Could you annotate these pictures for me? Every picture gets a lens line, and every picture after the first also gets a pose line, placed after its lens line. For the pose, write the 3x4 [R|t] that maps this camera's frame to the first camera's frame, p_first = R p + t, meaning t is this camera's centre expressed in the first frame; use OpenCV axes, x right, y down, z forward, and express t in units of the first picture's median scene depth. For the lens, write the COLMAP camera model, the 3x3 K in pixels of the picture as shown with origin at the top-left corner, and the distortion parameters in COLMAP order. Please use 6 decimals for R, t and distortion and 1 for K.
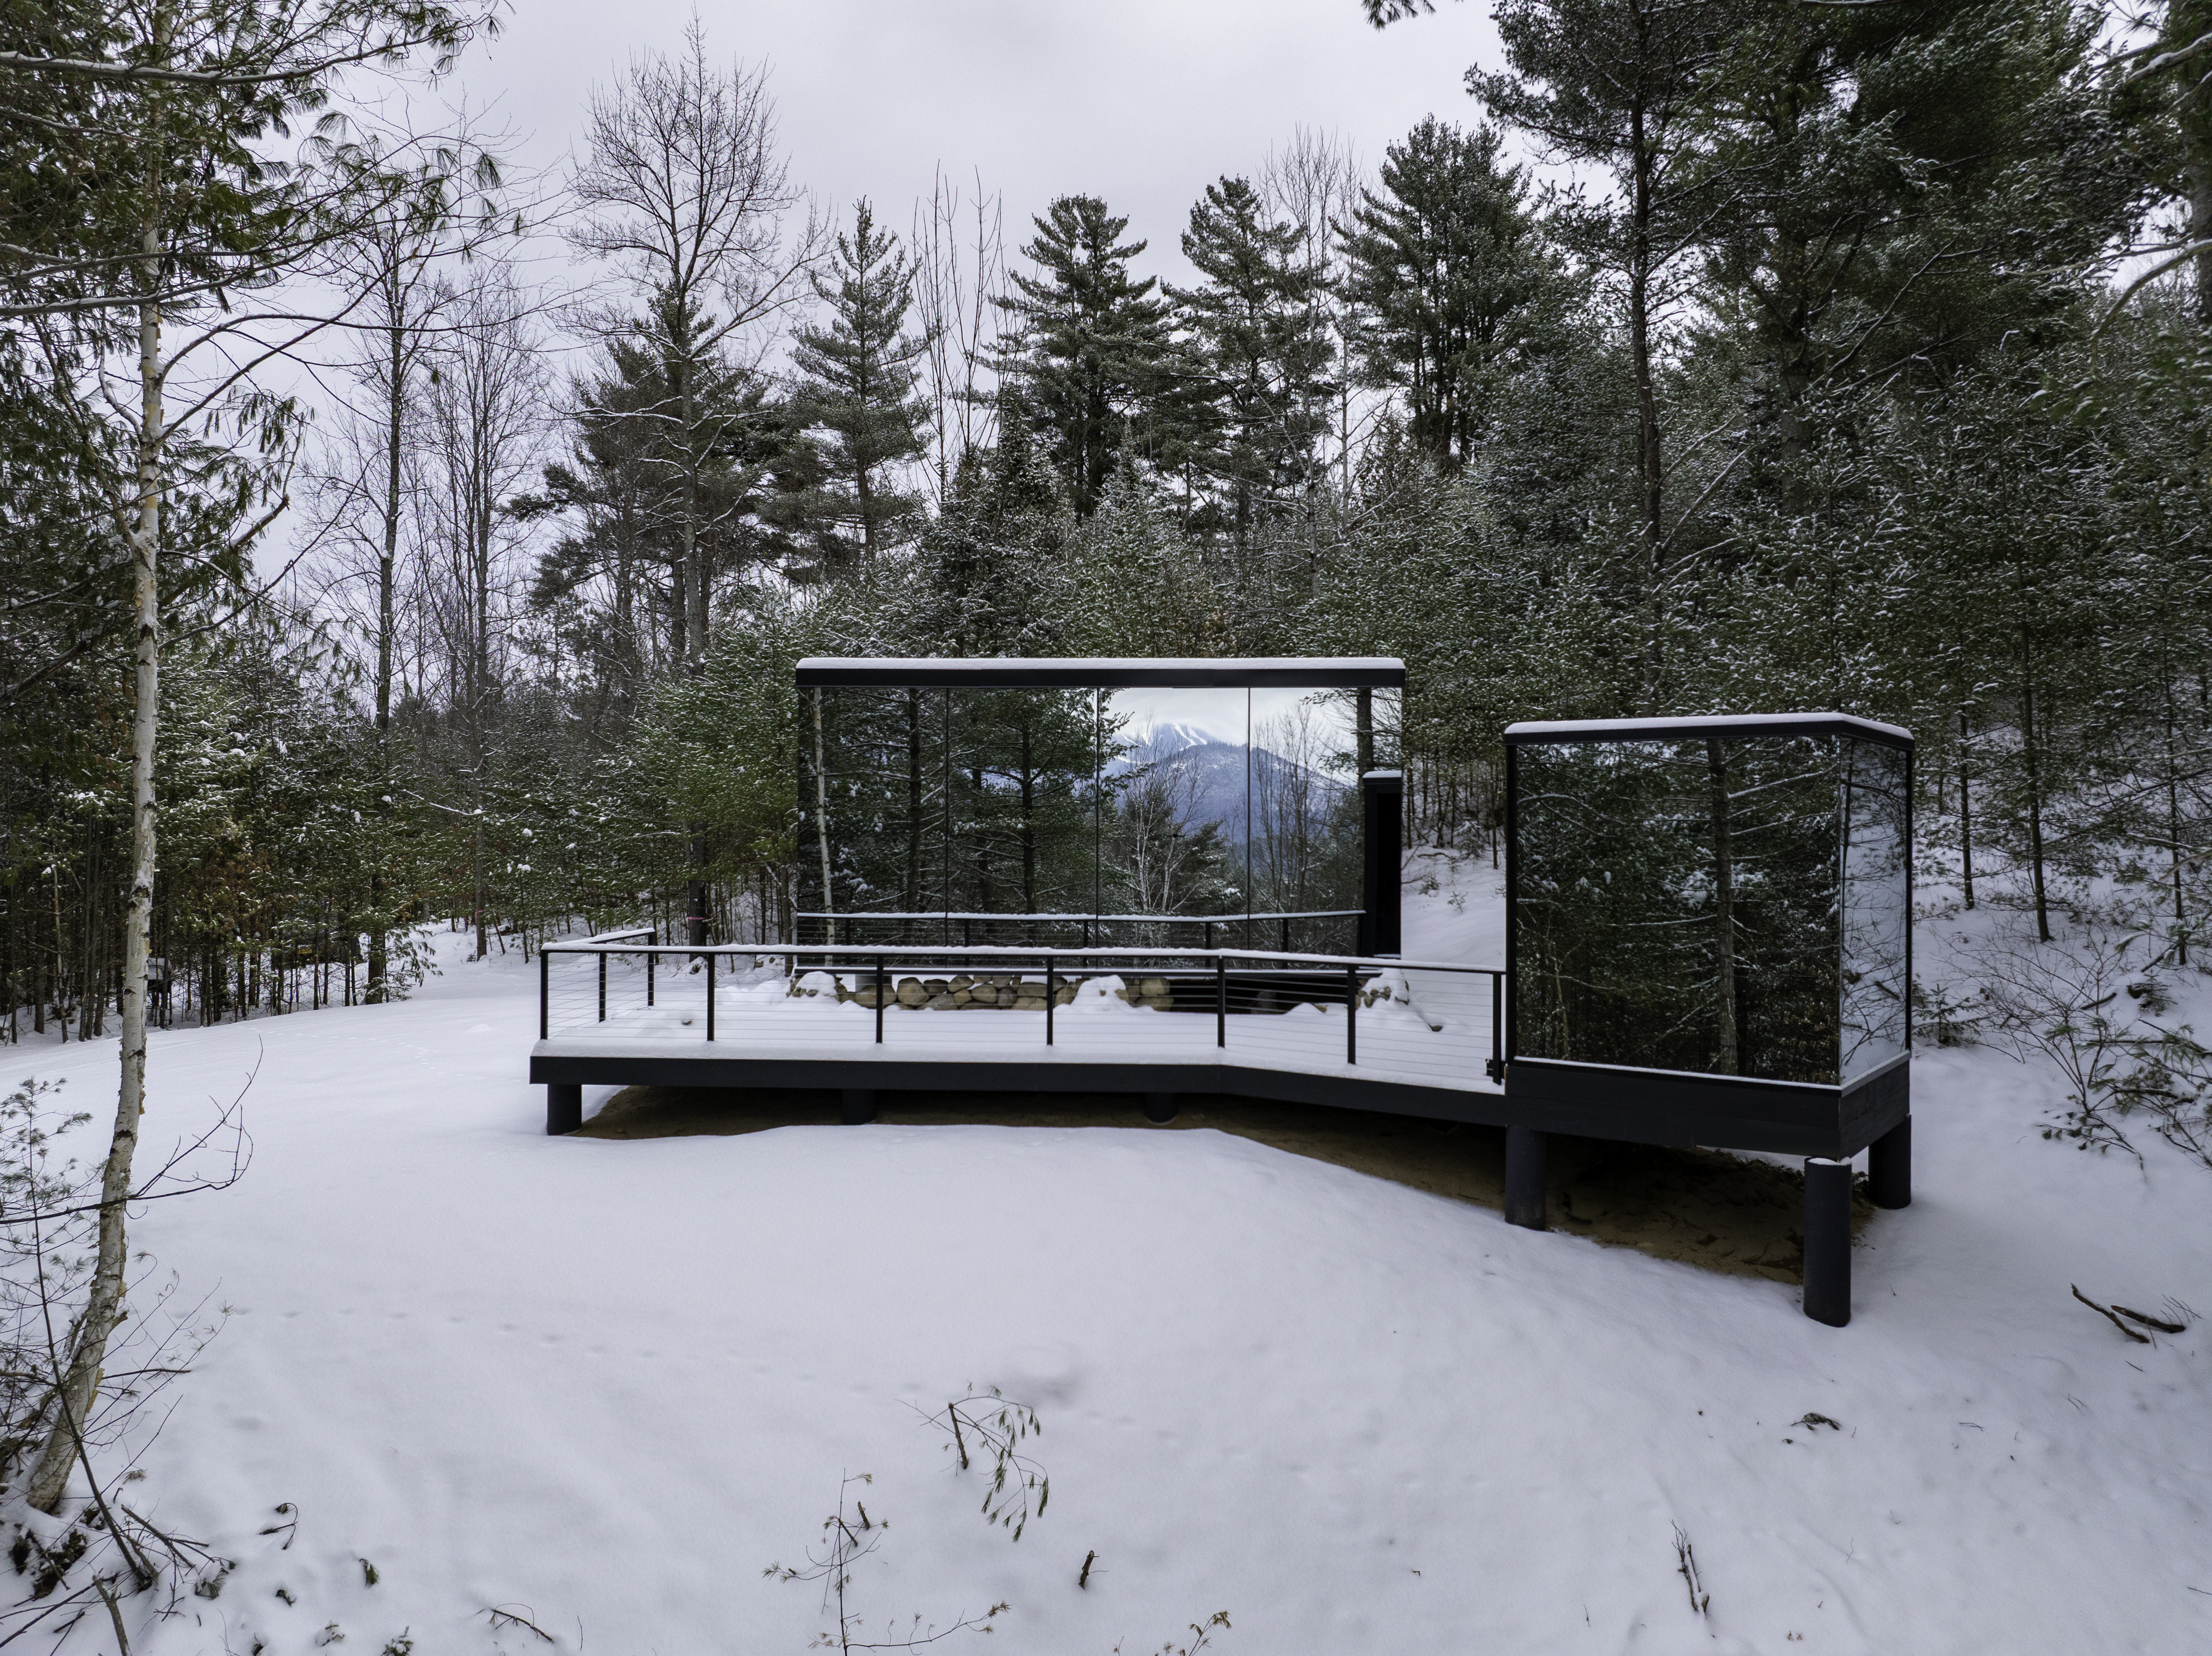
lens RADIAL K [[1554.6, 0, 1105.1], [0, 1554.6, 824.8], [0, 0, 1]] dist [-0.030406, -0.013921]
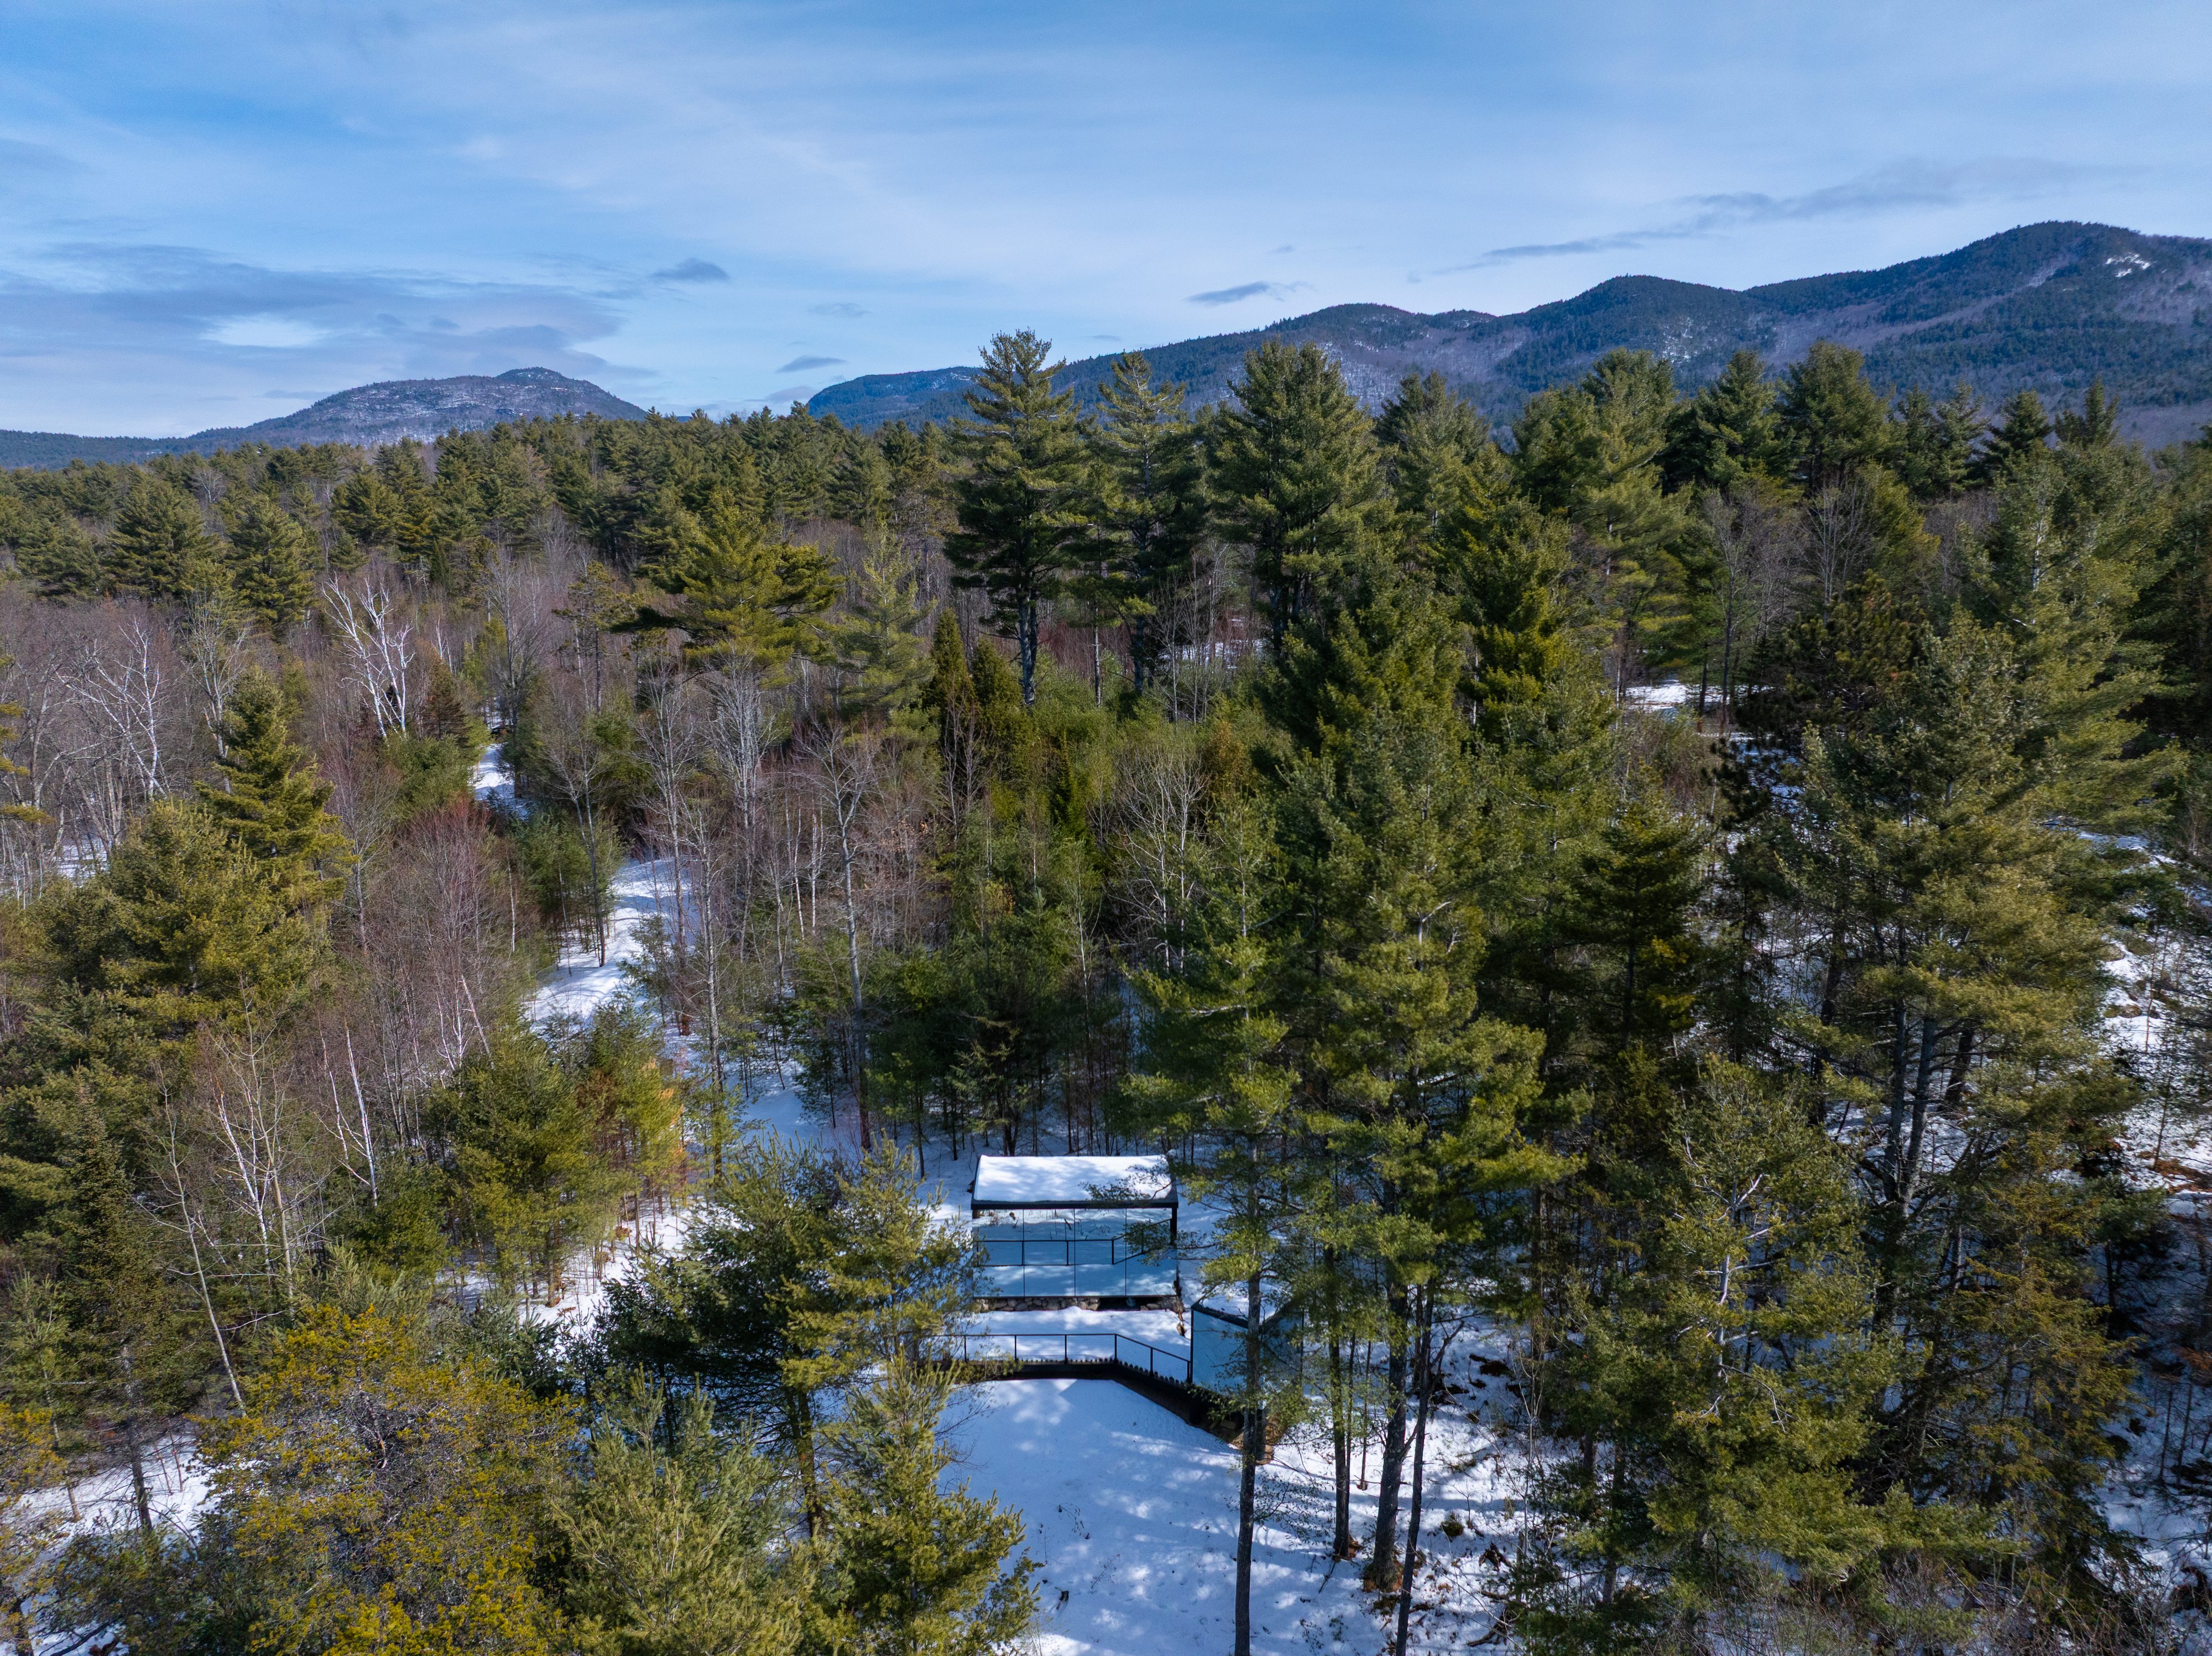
lens RADIAL K [[1554.7, 0, 1119.6], [0, 1554.7, 806.7], [0, 0, 1]] dist [-0.030406, -0.013921]
pose [[0.997625, -0.016649, 0.066839, -0.061259], [0.001139, 0.974204, 0.225666, -0.875755], [-0.068871, -0.225054, 0.971909, -0.993877]]
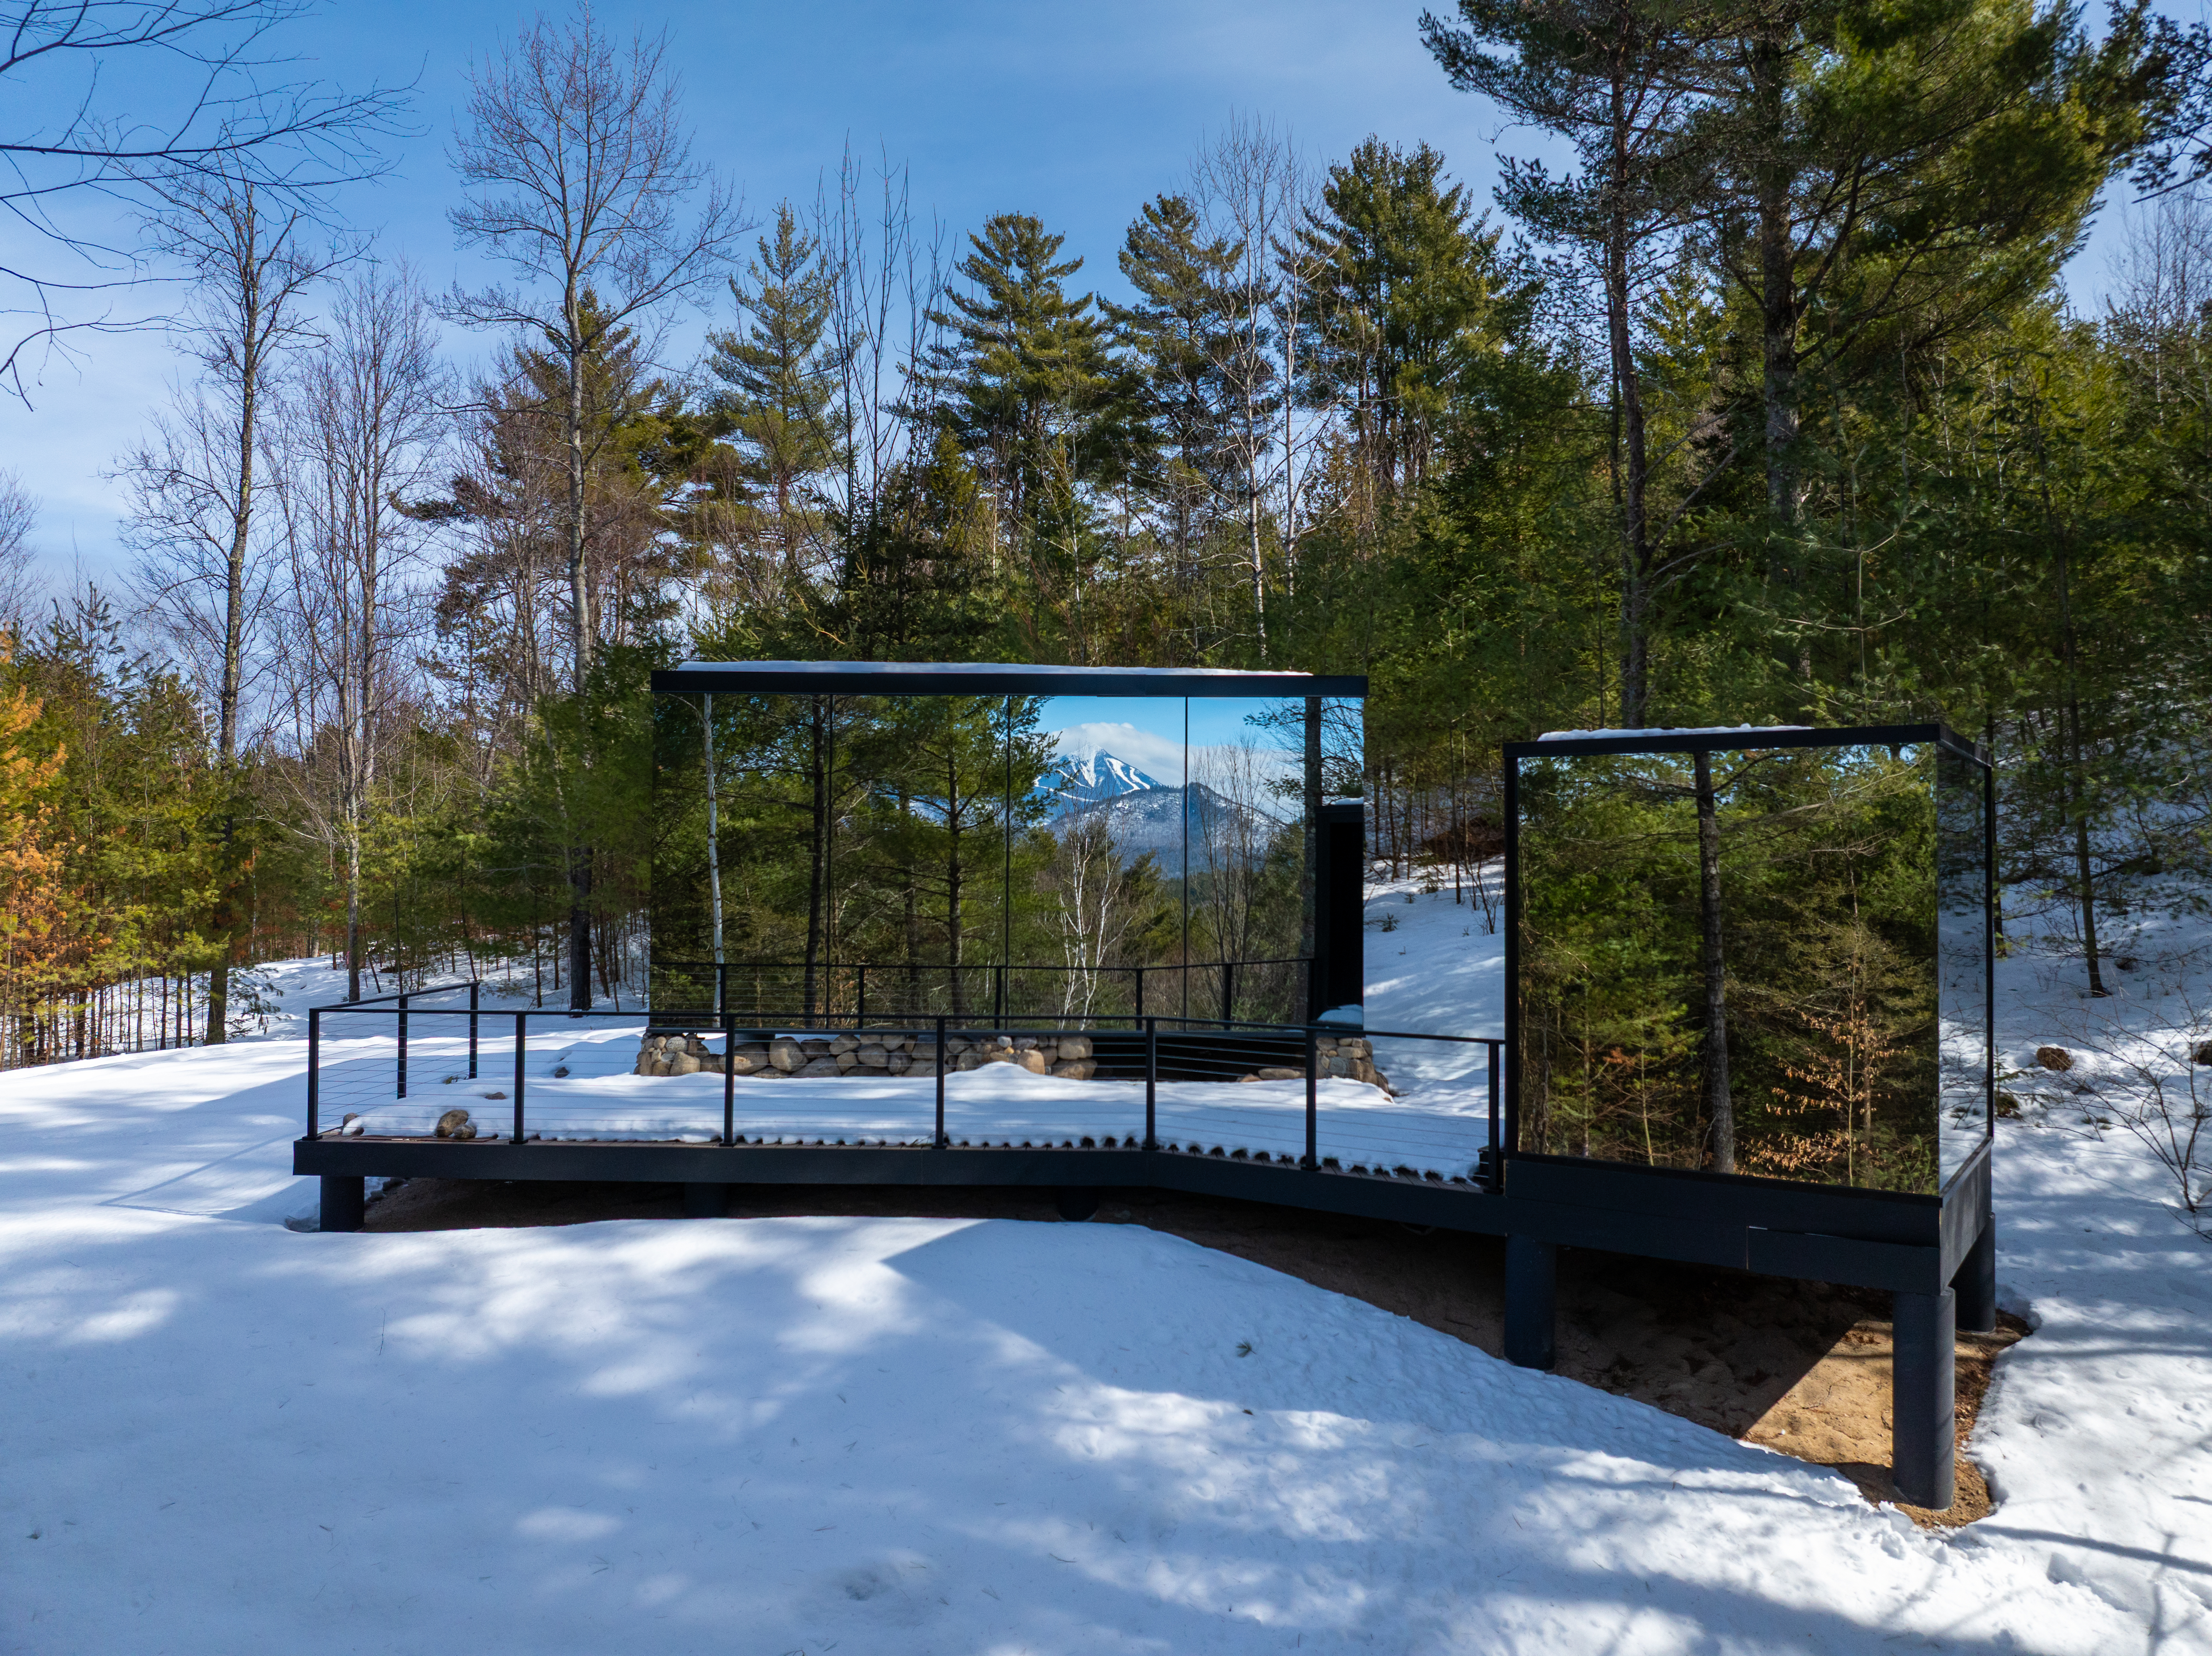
lens RADIAL K [[1554.6, 0, 1110.8], [0, 1554.6, 811.0], [0, 0, 1]] dist [-0.030406, -0.013921]
pose [[0.999091, 0.001418, 0.042602, 0.009072], [-0.000188, 0.999583, -0.028866, -0.000270], [-0.042625, 0.028832, 0.998675, 0.086741]]
